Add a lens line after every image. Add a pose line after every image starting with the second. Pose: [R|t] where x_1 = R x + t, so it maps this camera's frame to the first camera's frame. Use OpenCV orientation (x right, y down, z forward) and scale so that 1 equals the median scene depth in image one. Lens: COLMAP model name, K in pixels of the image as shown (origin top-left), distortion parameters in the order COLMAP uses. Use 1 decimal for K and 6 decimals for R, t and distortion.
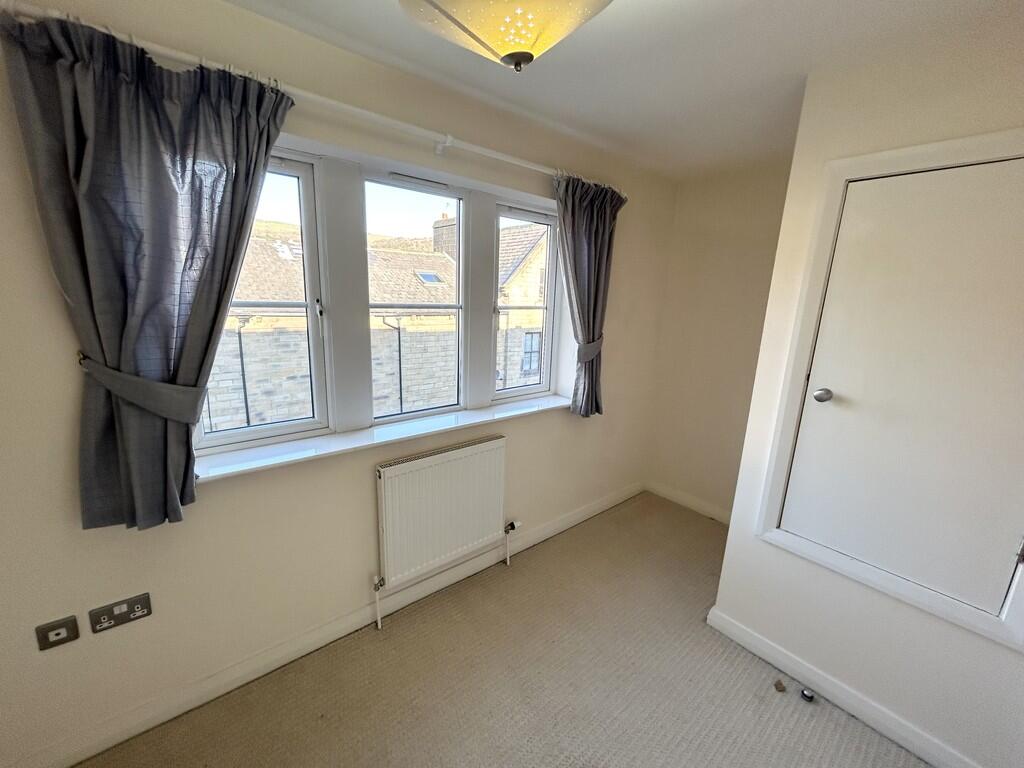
lens RADIAL K [[412.8, 0, 512.4], [0, 412.8, 379.4], [0, 0, 1]] dist [0.004005, 0.000401]
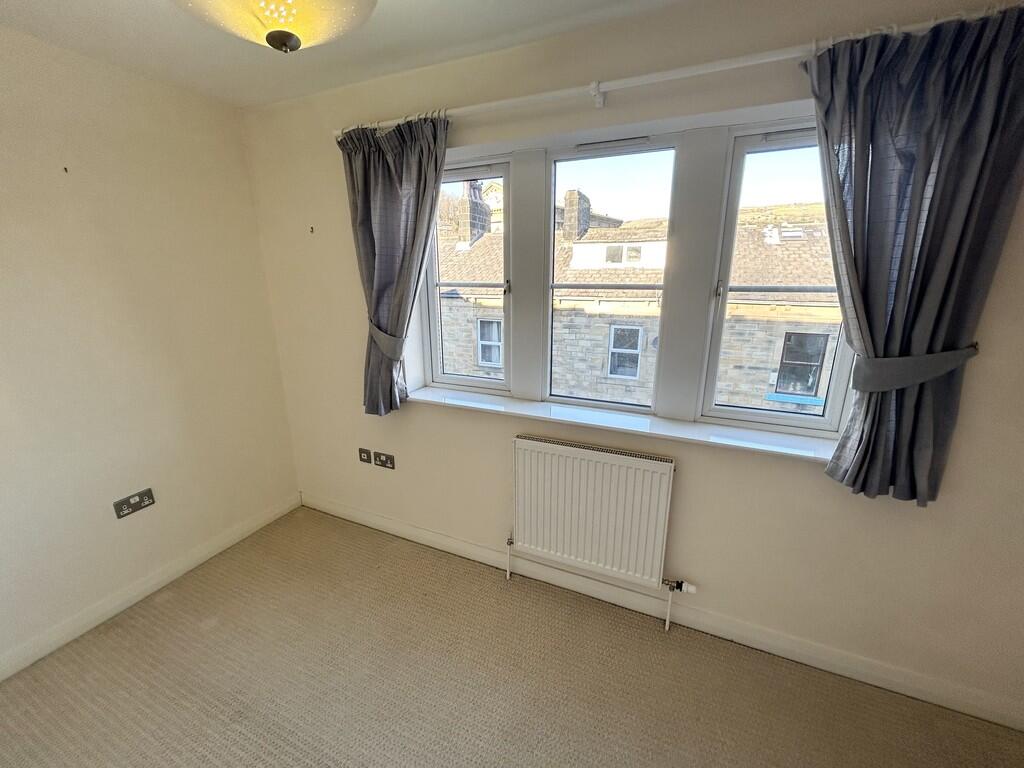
lens RADIAL K [[412.8, 0, 512.4], [0, 412.8, 379.4], [0, 0, 1]] dist [0.004005, 0.000401]
pose [[0.443787, 0.186953, -0.876414, 0.480501], [-0.163993, 0.978424, 0.125673, -0.054105], [0.880999, 0.087953, 0.464871, 0.386623]]
